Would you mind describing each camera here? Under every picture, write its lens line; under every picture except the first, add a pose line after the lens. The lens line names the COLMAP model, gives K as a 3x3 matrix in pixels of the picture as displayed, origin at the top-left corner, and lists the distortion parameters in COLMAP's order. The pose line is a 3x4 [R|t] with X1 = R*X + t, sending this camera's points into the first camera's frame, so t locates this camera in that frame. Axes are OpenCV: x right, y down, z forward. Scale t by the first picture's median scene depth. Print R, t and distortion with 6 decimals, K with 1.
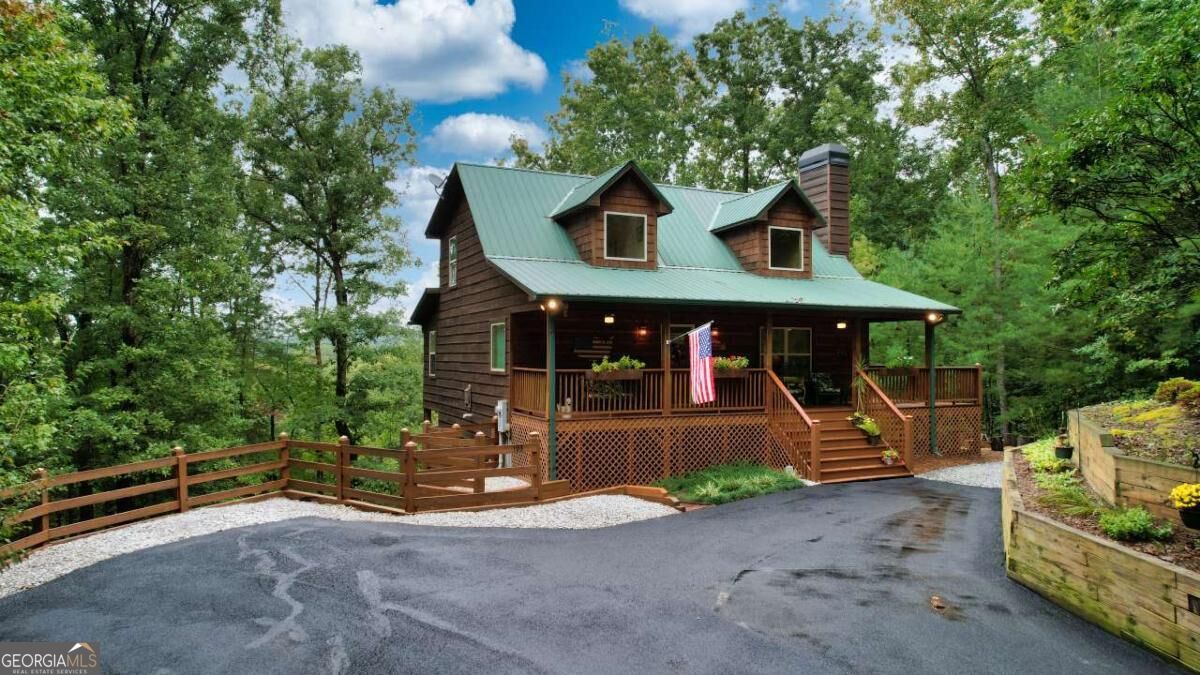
lens RADIAL K [[767.1, 0, 600.0], [0, 767.1, 337.5], [0, 0, 1]] dist [-0.071823, 0.064481]
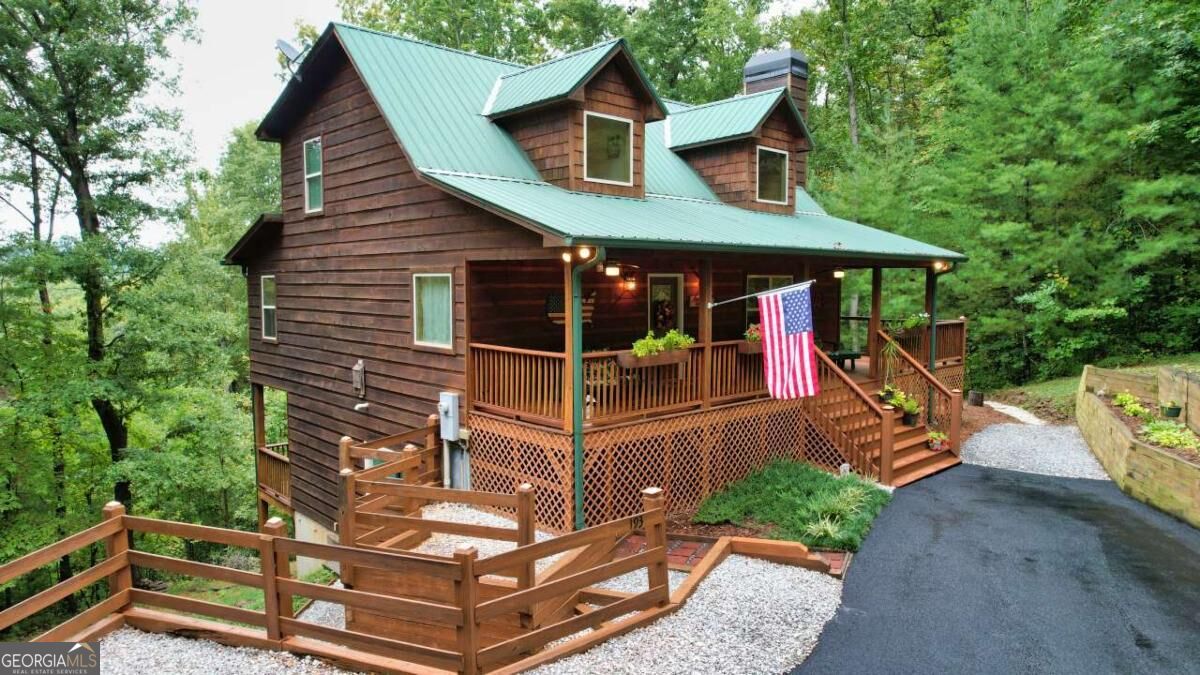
lens RADIAL K [[767.1, 0, 600.0], [0, 767.1, 337.5], [0, 0, 1]] dist [-0.071823, 0.064481]
pose [[0.949332, -0.025525, 0.313237, -0.191351], [-0.005477, 0.995201, 0.097696, -0.027422], [-0.314227, -0.094461, 0.944637, 0.312270]]
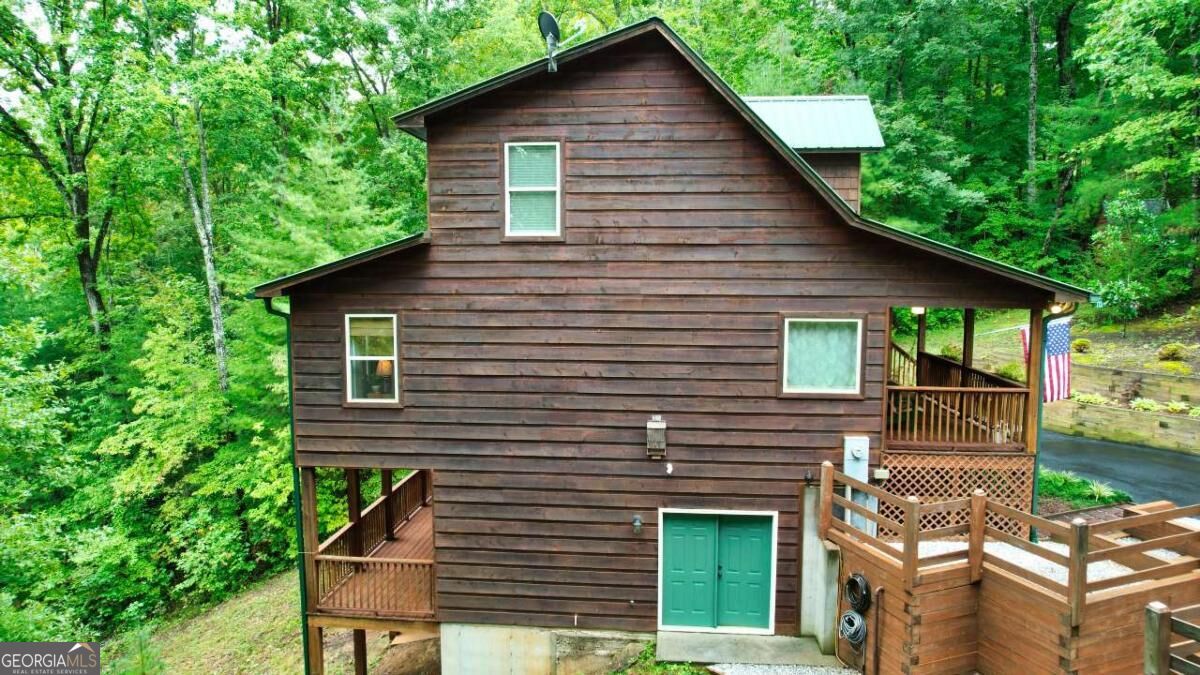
lens RADIAL K [[767.1, 0, 600.0], [0, 767.1, 337.5], [0, 0, 1]] dist [-0.071823, 0.064481]
pose [[0.498468, -0.066779, 0.864332, -0.738255], [-0.023733, 0.995604, 0.090608, -0.053574], [-0.866583, -0.065678, 0.494691, 0.796586]]
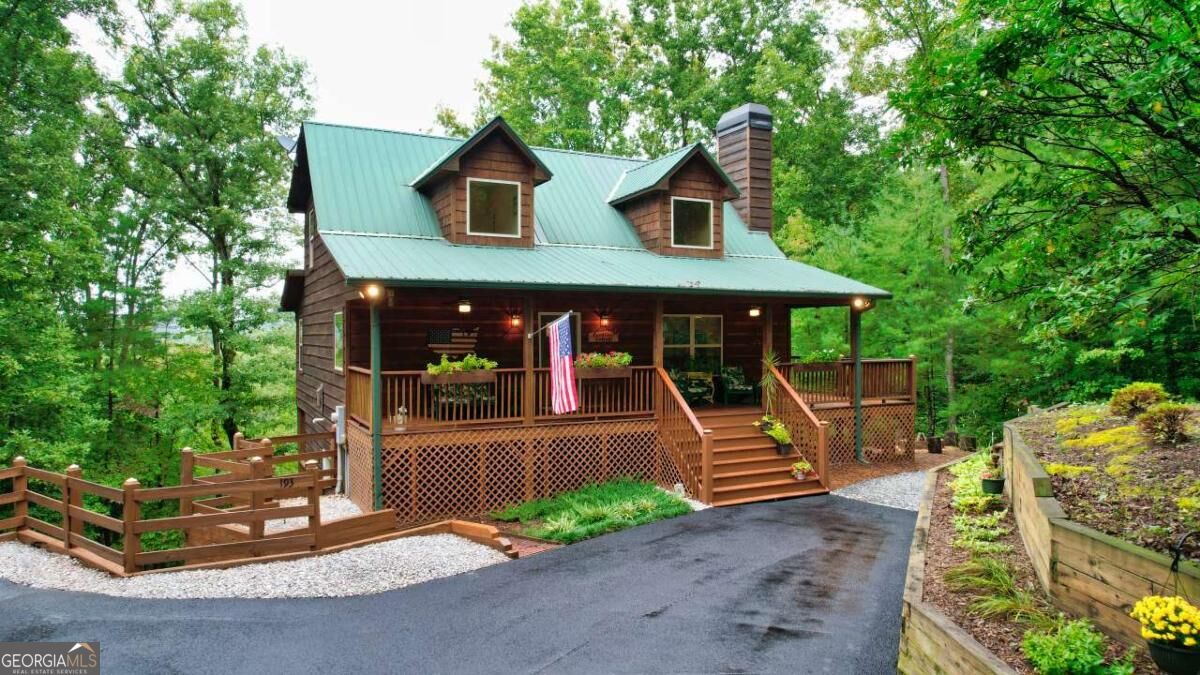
lens RADIAL K [[767.1, 0, 600.0], [0, 767.1, 337.5], [0, 0, 1]] dist [-0.071823, 0.064481]
pose [[0.999063, -0.005244, 0.042971, 0.109036], [0.004103, 0.999638, 0.026578, -0.011627], [-0.043095, -0.026377, 0.998723, 0.150079]]
